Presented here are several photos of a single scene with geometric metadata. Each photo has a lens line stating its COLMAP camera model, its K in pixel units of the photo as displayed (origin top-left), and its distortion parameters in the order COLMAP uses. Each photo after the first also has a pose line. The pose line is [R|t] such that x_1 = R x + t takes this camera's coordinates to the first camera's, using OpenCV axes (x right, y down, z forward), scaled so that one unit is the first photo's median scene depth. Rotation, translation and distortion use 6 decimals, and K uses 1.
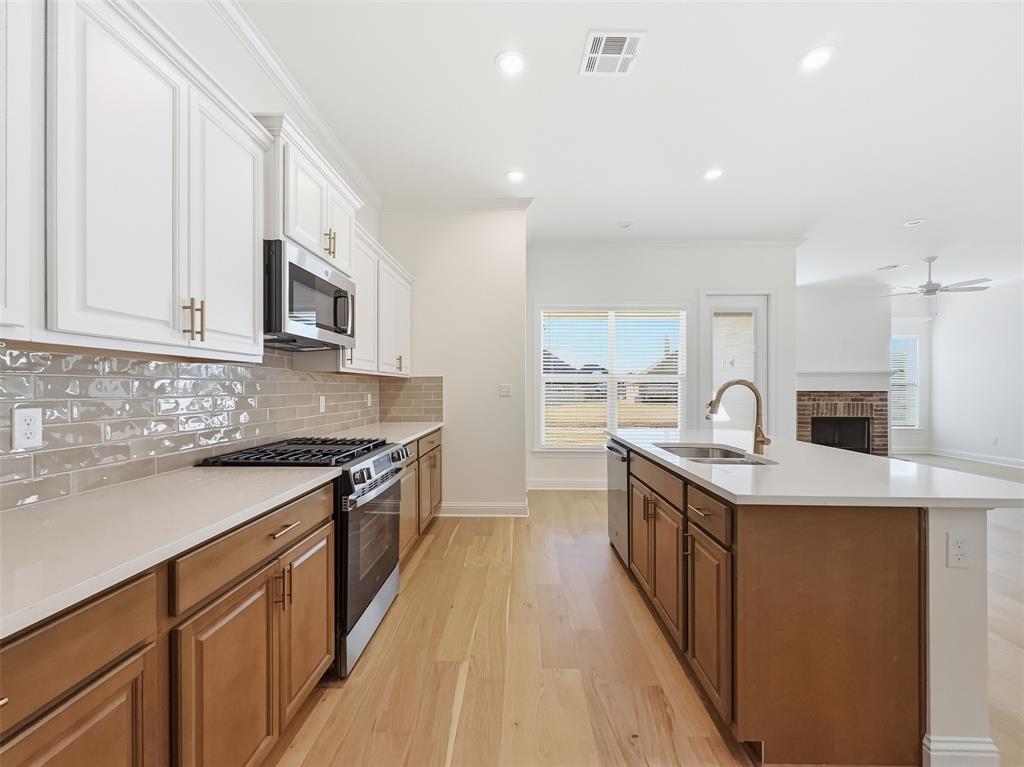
lens RADIAL K [[419.1, 0, 514.6], [0, 419.1, 388.7], [0, 0, 1]] dist [0.001155, 0.000564]
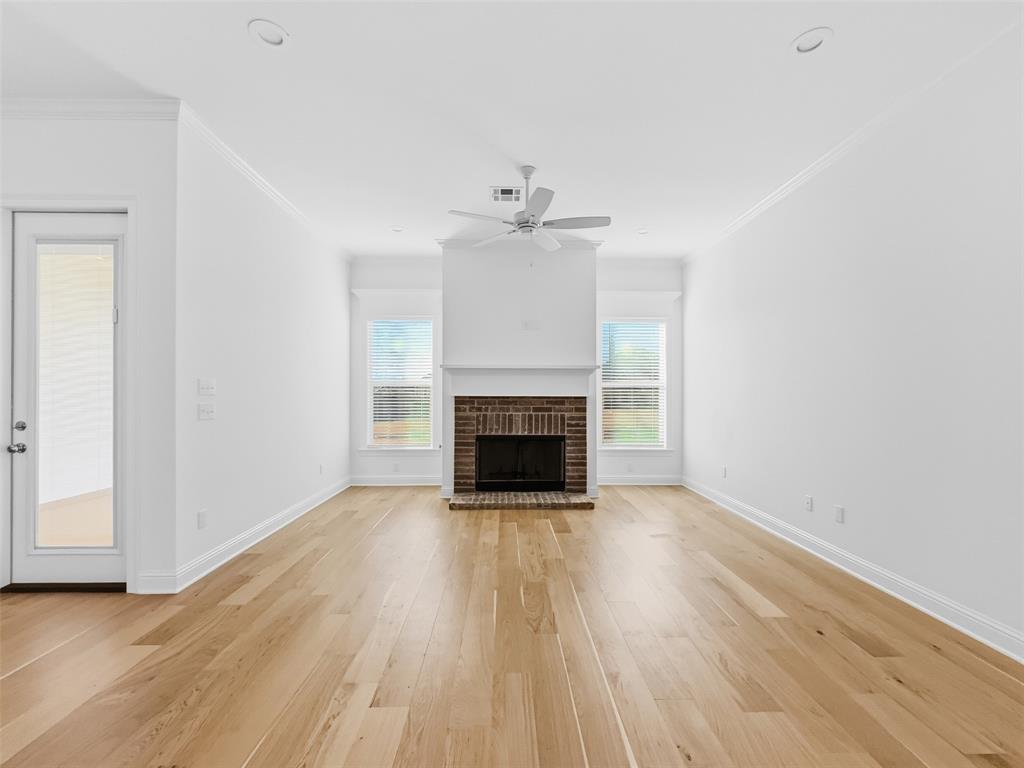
lens RADIAL K [[419.1, 0, 509.9], [0, 419.1, 396.9], [0, 0, 1]] dist [0.001155, 0.000564]
pose [[0.999631, 0.002011, 0.027088, 0.751225], [-0.002268, 0.999953, 0.009436, 0.000295], [-0.027067, -0.009494, 0.999589, 0.335997]]
